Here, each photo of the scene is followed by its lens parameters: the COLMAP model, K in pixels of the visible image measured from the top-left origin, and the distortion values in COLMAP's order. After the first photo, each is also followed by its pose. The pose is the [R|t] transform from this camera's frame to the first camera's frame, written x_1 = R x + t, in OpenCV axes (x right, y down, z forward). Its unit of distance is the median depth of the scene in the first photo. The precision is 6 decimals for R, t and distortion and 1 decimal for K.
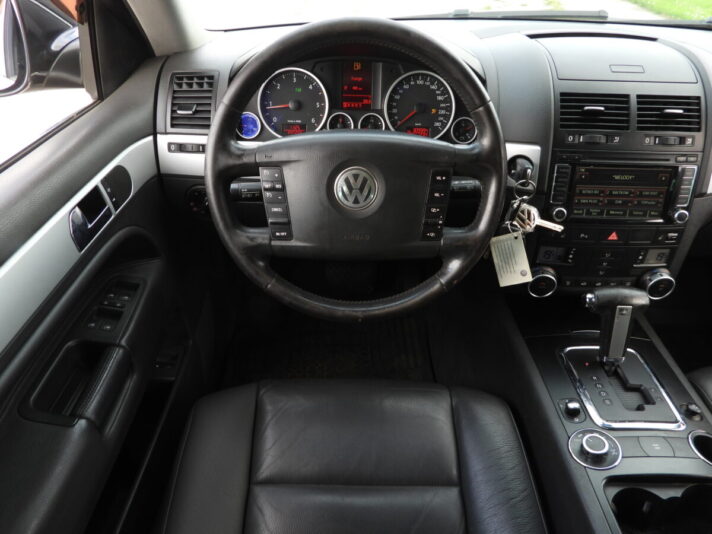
lens RADIAL K [[529.0, 0, 356.0], [0, 529.0, 267.0], [0, 0, 1]] dist [-0.002300, 0.003773]
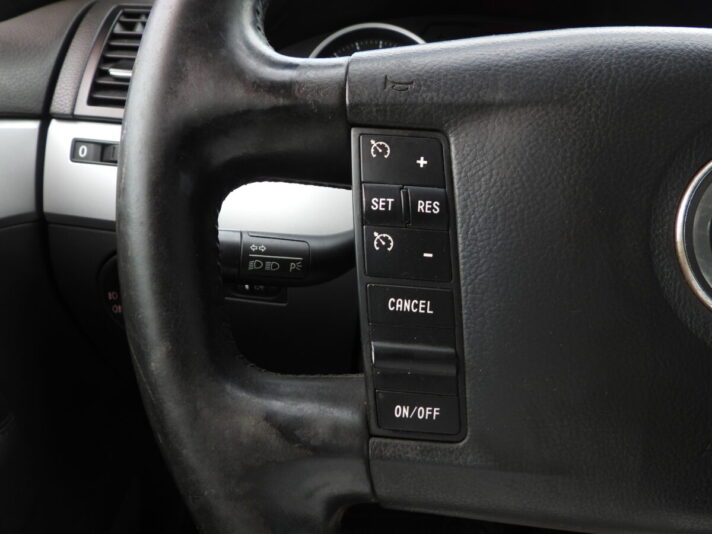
lens RADIAL K [[529.0, 0, 356.0], [0, 529.0, 267.0], [0, 0, 1]] dist [-0.002300, 0.003773]
pose [[0.996563, 0.074238, 0.036766, -0.176733], [-0.062864, 0.966716, -0.248011, -0.063393], [-0.053954, 0.244847, 0.968059, 0.746918]]
